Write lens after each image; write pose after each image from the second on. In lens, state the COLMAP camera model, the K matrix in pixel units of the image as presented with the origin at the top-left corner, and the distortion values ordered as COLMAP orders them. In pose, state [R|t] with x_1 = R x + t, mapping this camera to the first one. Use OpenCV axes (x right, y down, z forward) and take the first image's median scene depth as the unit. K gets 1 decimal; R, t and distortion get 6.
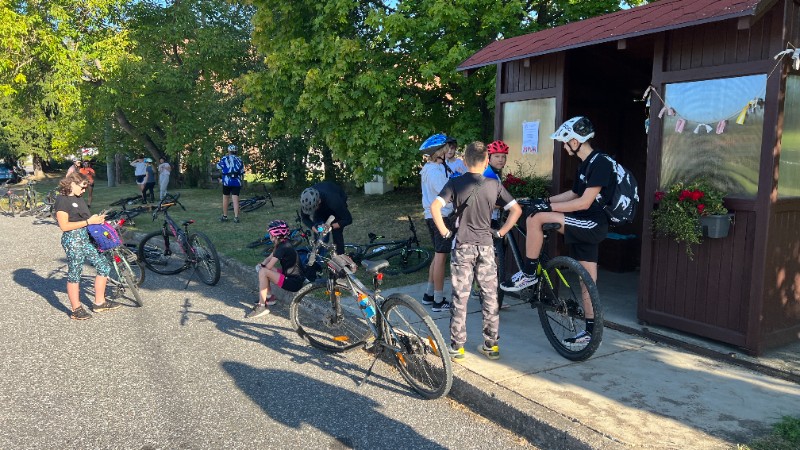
lens RADIAL K [[644.4, 0, 408.2], [0, 644.4, 229.7], [0, 0, 1]] dist [0.006167, -0.055100]
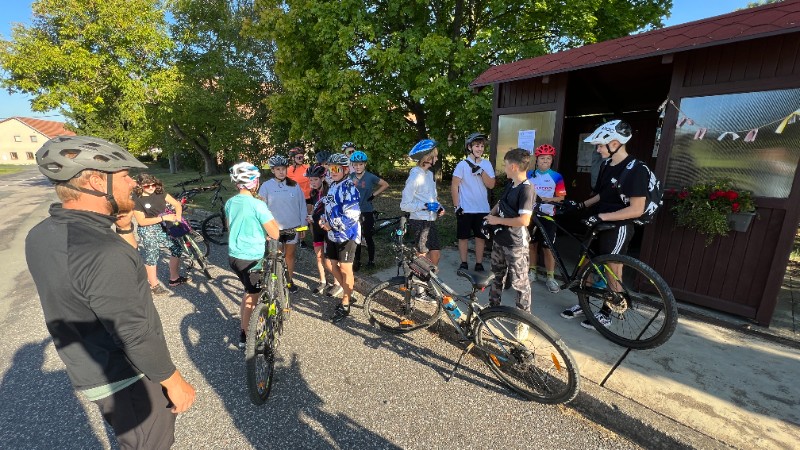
lens RADIAL K [[341.0, 0, 400.0], [0, 341.0, 225.0], [0, 0, 1]] dist [-0.013471, -0.000147]
pose [[0.988019, -0.035889, 0.150103, -0.201425], [0.020806, 0.994682, 0.100874, -0.063410], [-0.152925, -0.096542, 0.983511, 0.422708]]
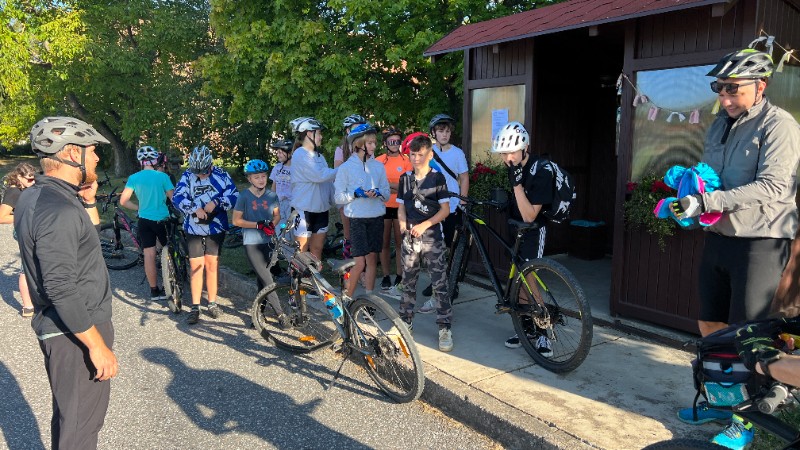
lens RADIAL K [[645.0, 0, 415.6], [0, 645.0, 226.3], [0, 0, 1]] dist [0.008912, -0.046354]
pose [[0.998006, -0.015225, 0.061251, 0.000389], [0.013824, 0.999634, 0.023234, -0.017853], [-0.061582, -0.022340, 0.997852, 0.035198]]
